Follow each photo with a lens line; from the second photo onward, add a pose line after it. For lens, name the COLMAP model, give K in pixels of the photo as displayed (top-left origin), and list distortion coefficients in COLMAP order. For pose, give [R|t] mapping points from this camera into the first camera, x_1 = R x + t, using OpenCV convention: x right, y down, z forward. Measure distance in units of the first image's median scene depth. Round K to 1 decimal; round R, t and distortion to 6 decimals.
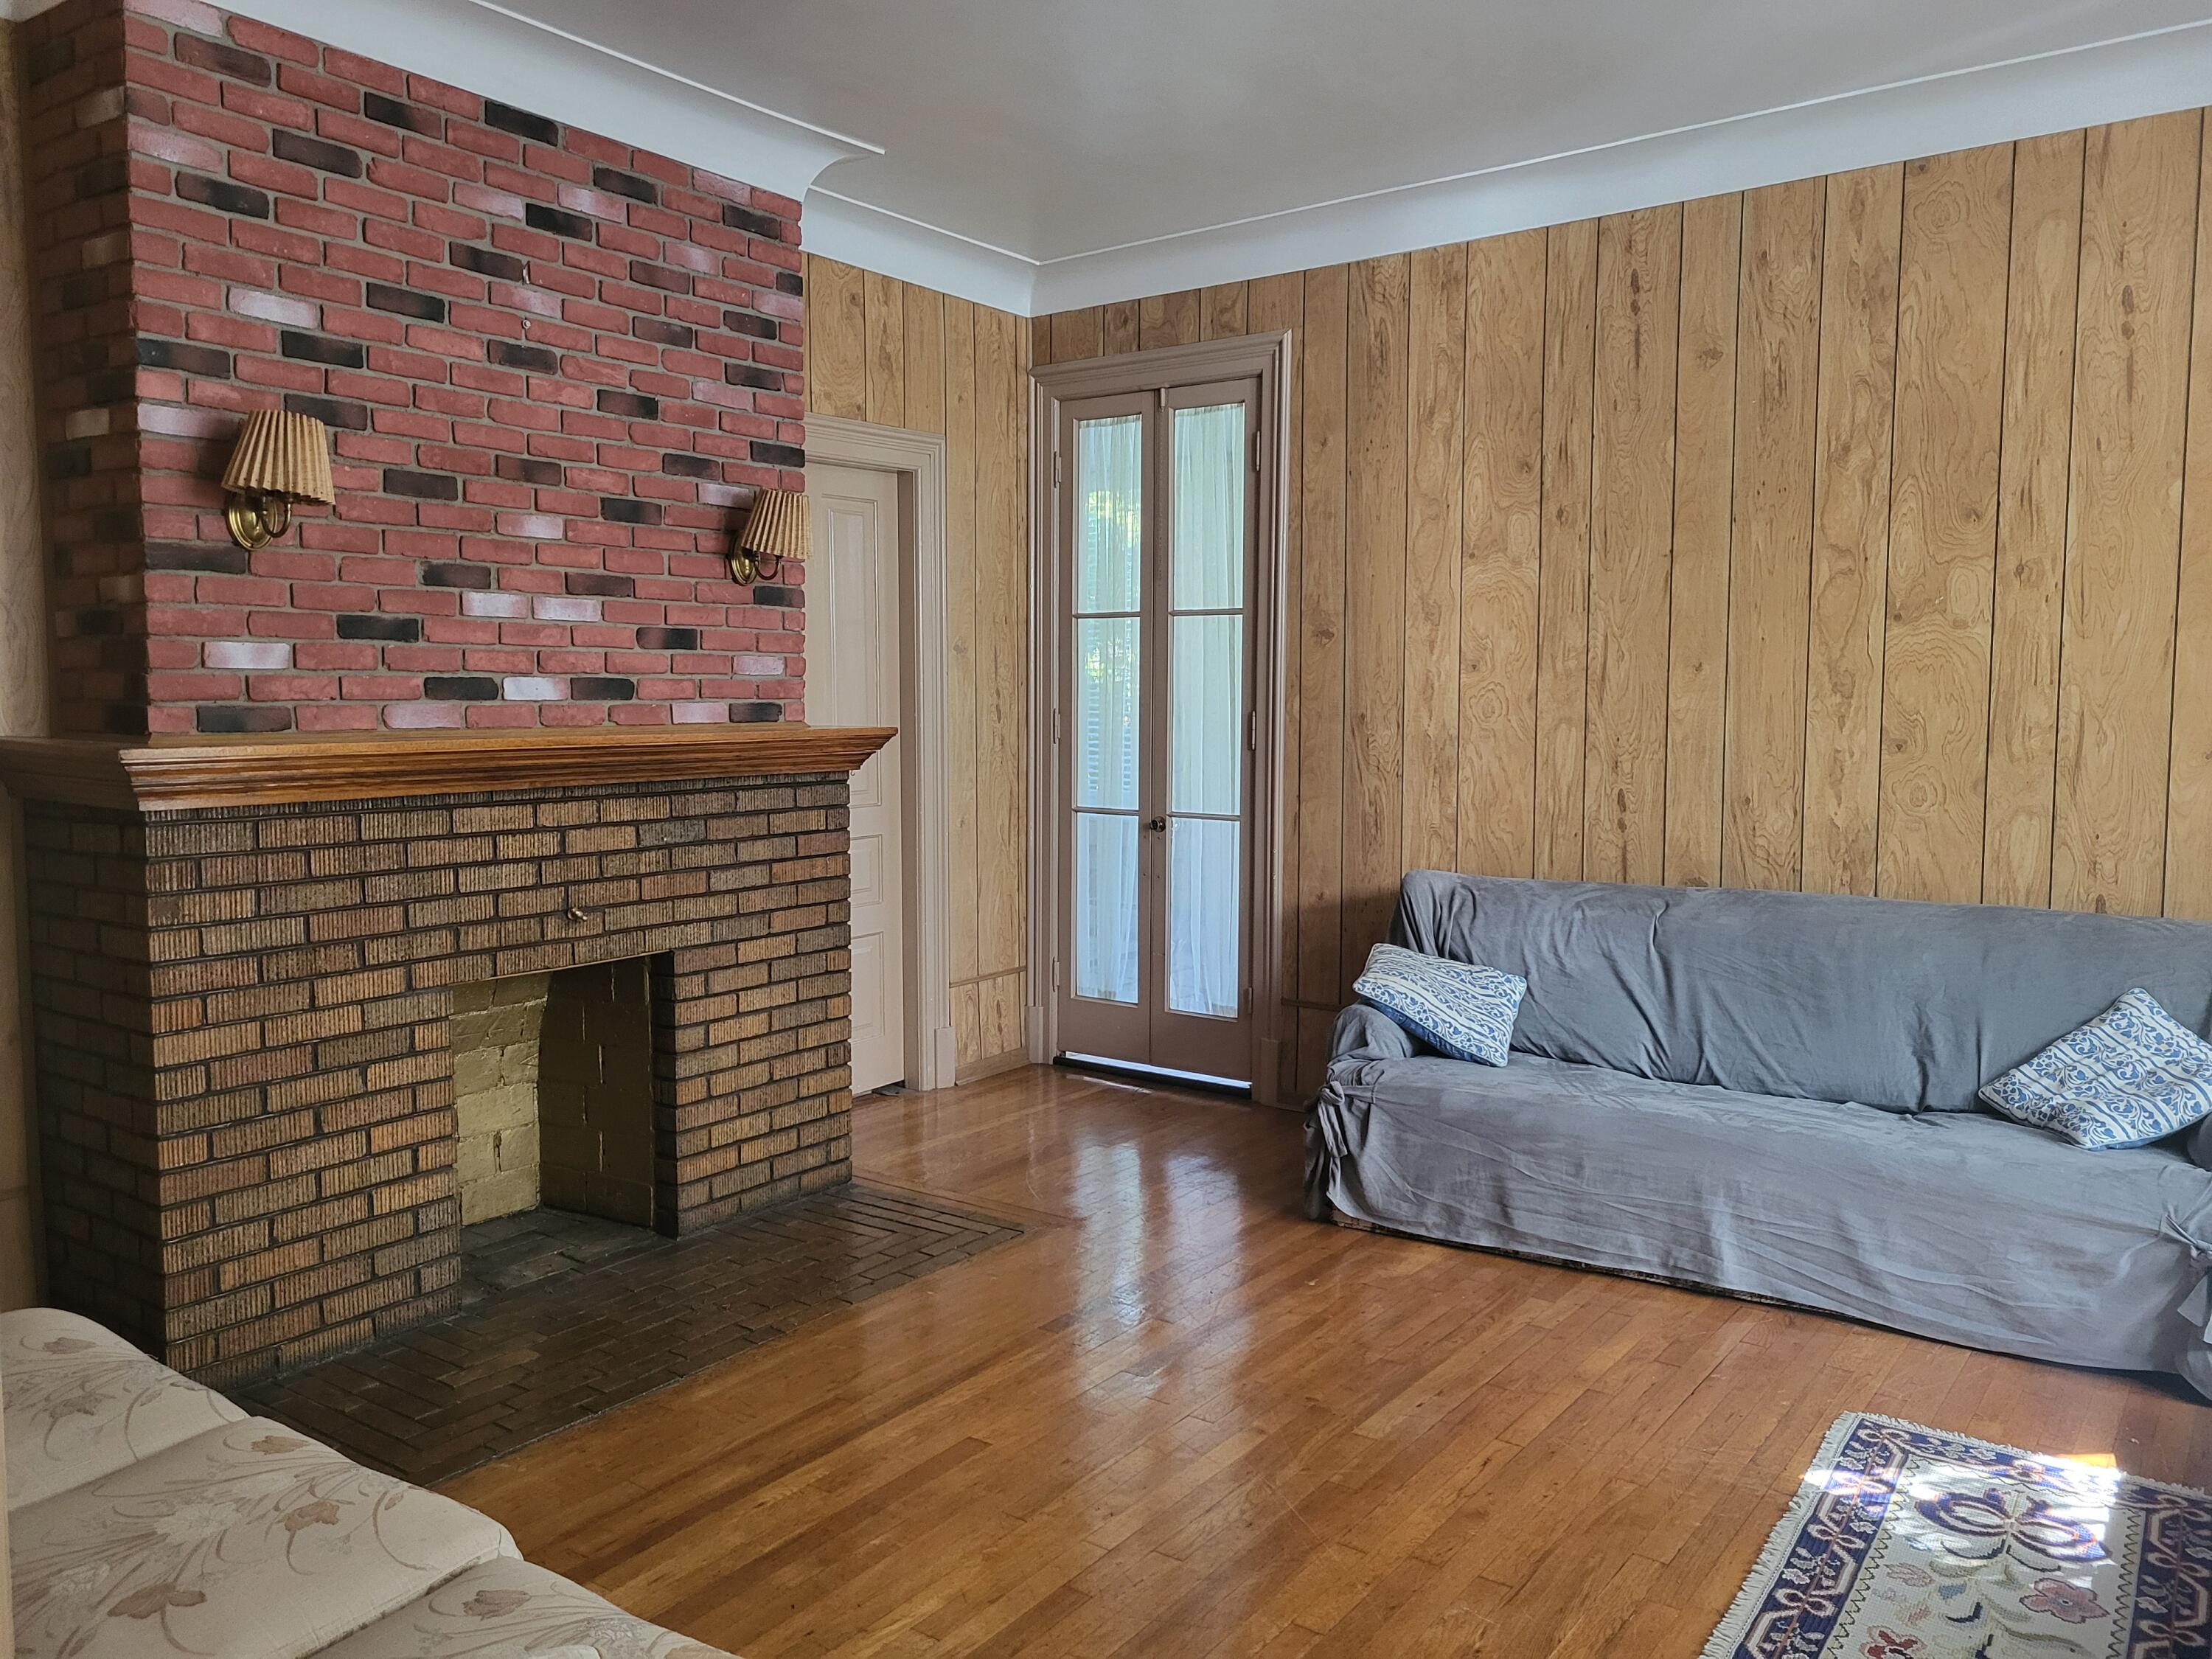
lens RADIAL K [[1664.4, 0, 1091.0], [0, 1664.4, 829.2], [0, 0, 1]] dist [0.070480, -0.060105]
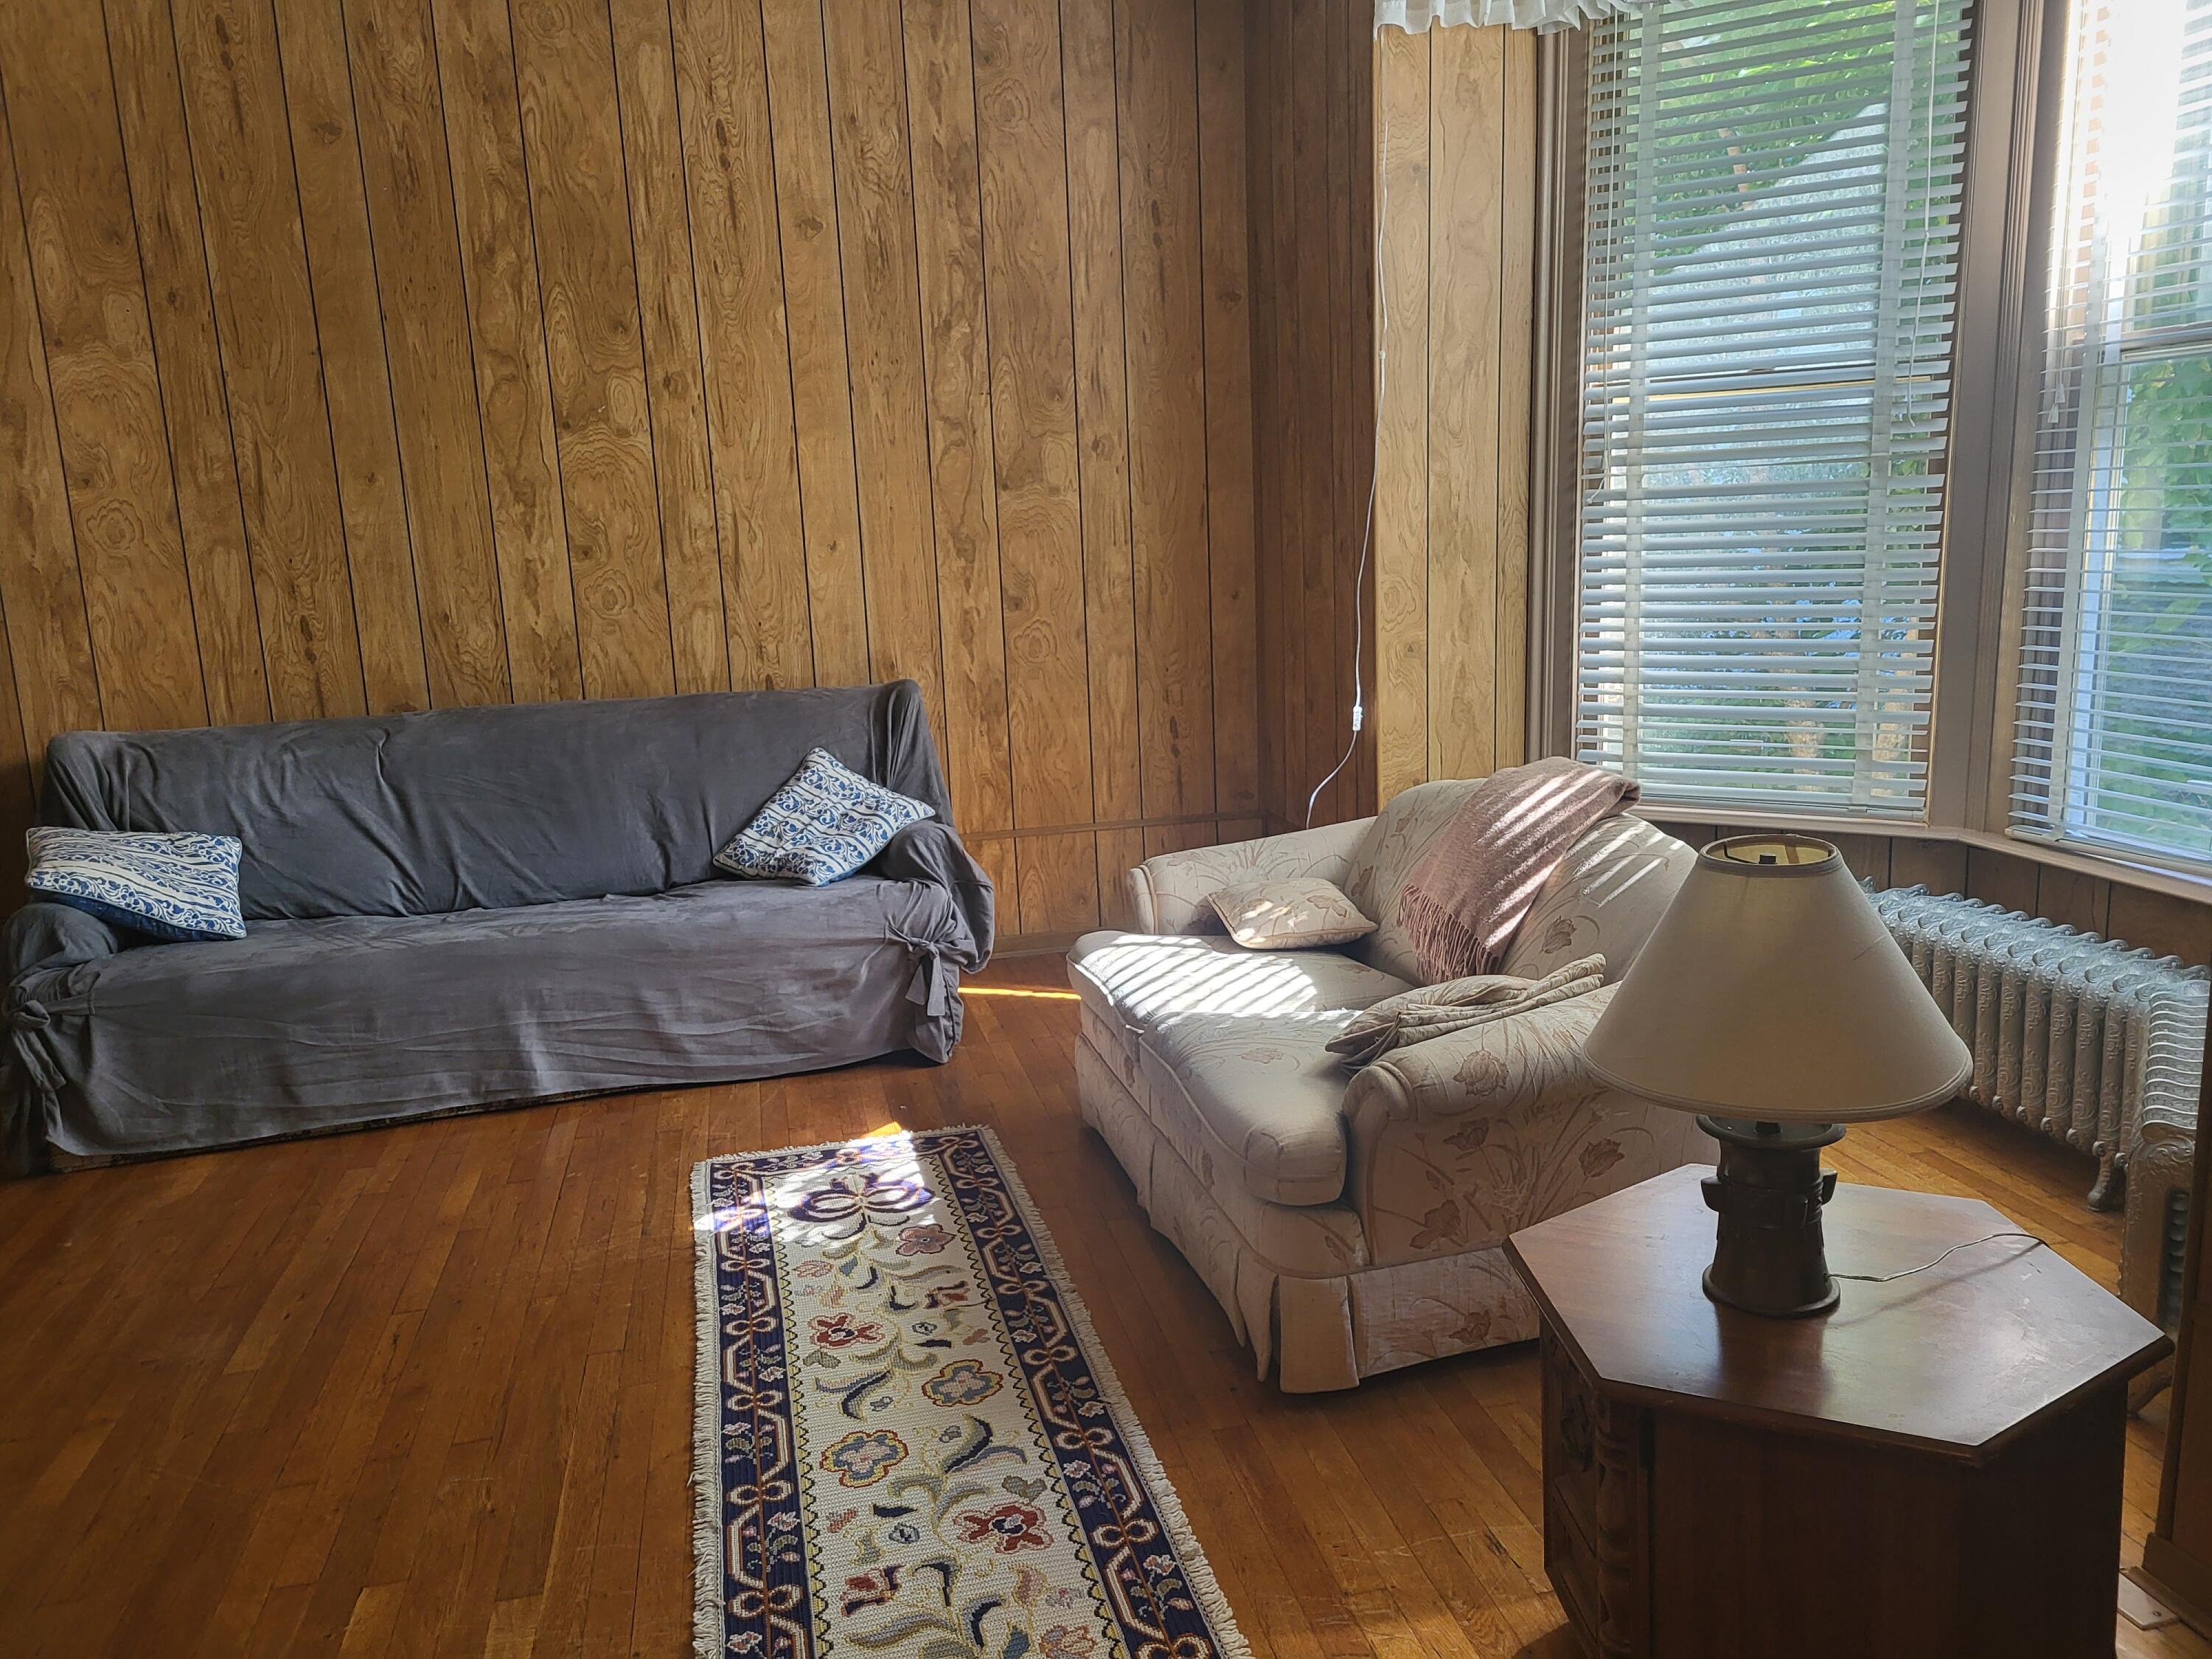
lens RADIAL K [[1664.4, 0, 1091.0], [0, 1664.4, 829.2], [0, 0, 1]] dist [0.070480, -0.060105]
pose [[0.649278, -0.164886, 0.742462, -0.120984], [0.101966, 0.986275, 0.129863, 0.017456], [-0.753685, -0.008612, 0.657180, 0.090282]]
